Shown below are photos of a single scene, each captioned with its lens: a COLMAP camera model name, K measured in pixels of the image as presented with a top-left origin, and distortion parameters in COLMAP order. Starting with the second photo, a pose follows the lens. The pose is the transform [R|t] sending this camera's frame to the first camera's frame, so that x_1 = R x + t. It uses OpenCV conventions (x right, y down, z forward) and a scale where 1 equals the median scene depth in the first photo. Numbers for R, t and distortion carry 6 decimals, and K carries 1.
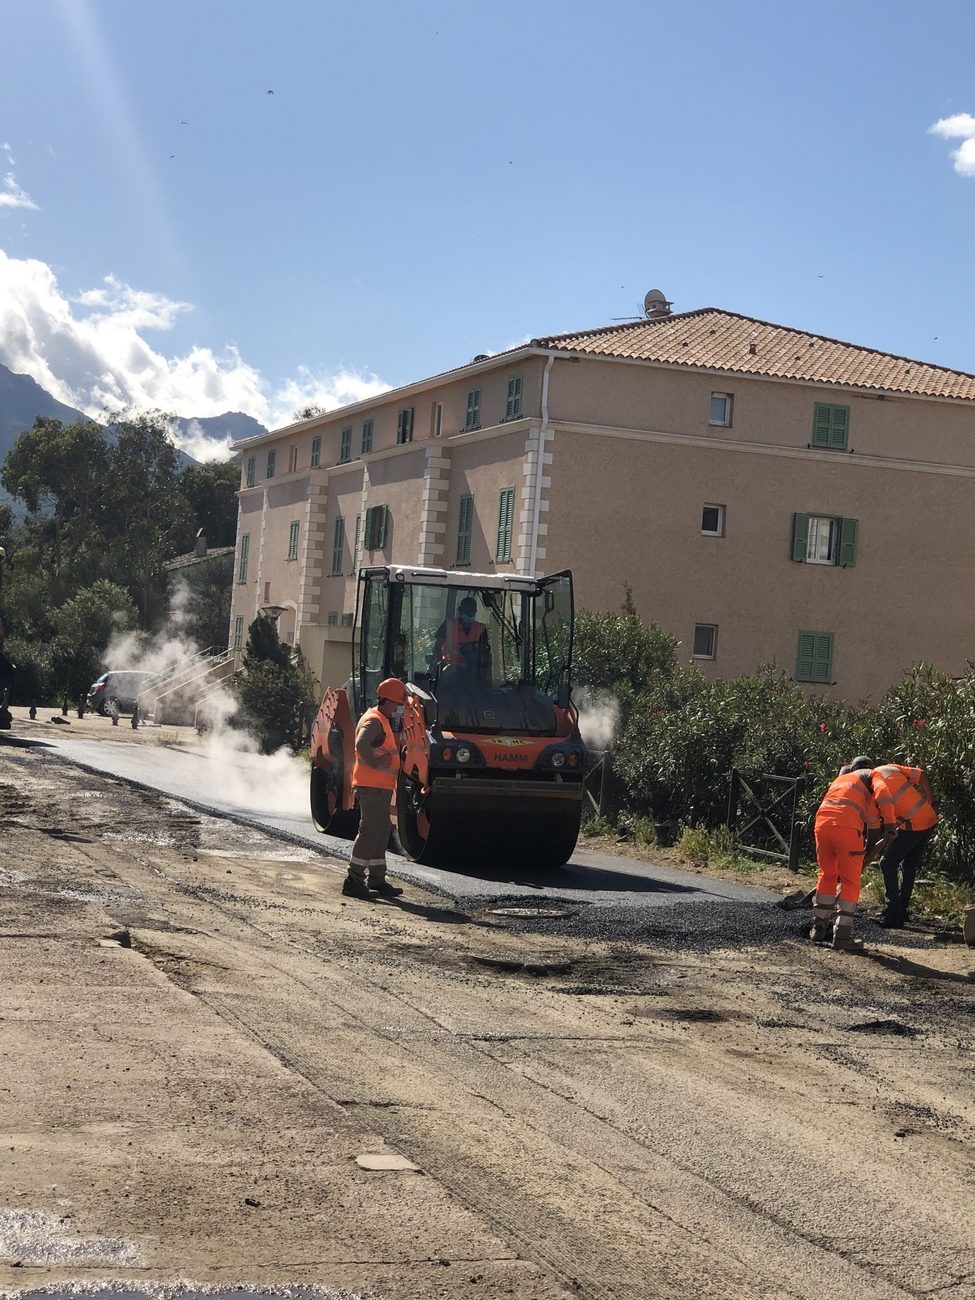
lens RADIAL K [[2343.0, 0, 488.8], [0, 2343.0, 647.5], [0, 0, 1]] dist [0.031514, 0.000000]
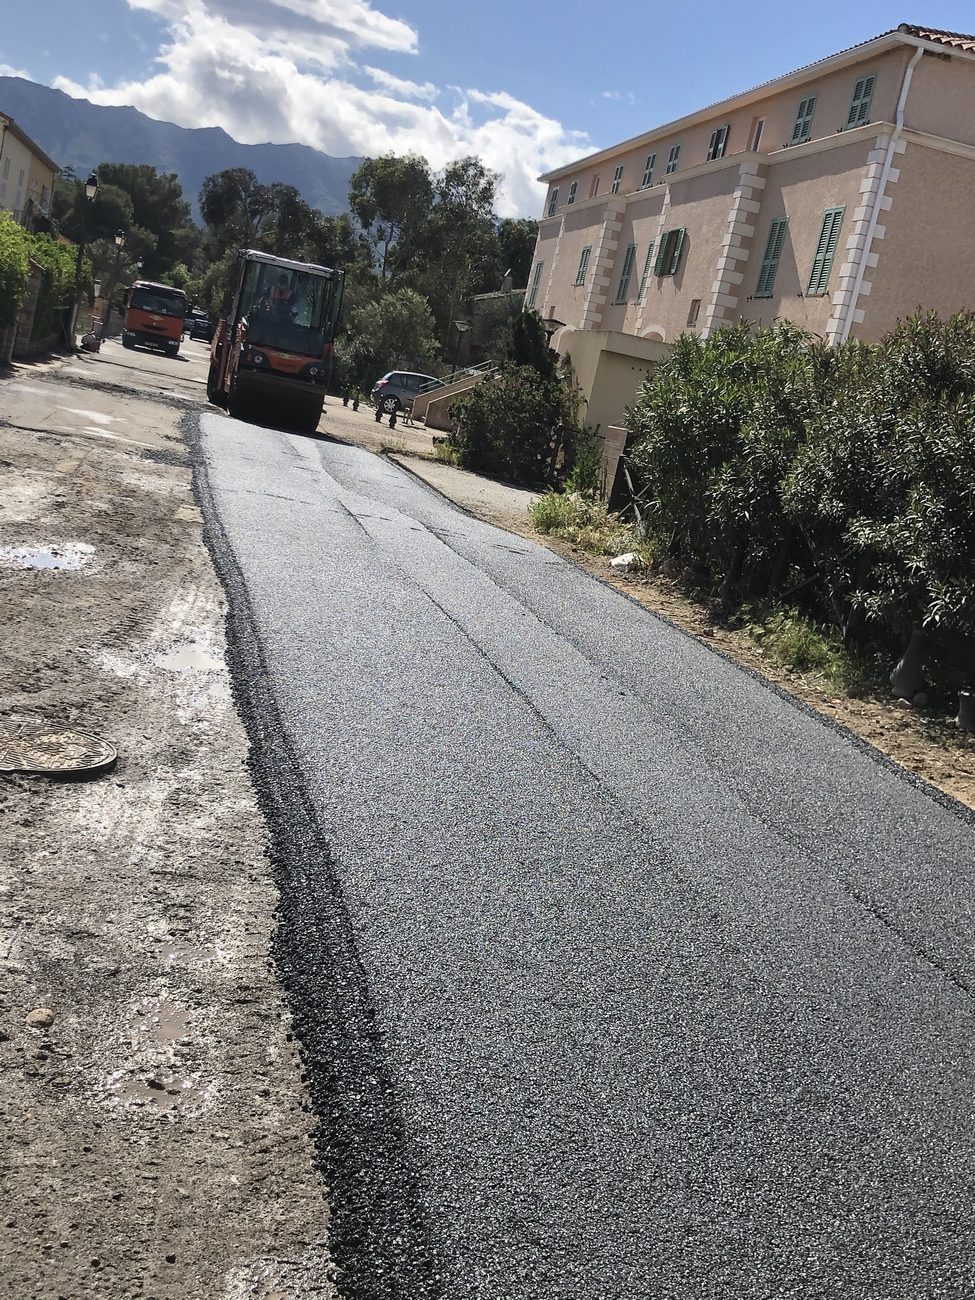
lens RADIAL K [[1560.4, 0, 495.3], [0, 1560.4, 650.6], [0, 0, 1]] dist [0.006234, 0.000000]
pose [[0.982101, 0.153744, -0.108813, -0.025360], [-0.133874, 0.976147, 0.170926, 0.008693], [0.132497, -0.153299, 0.979257, 0.365512]]
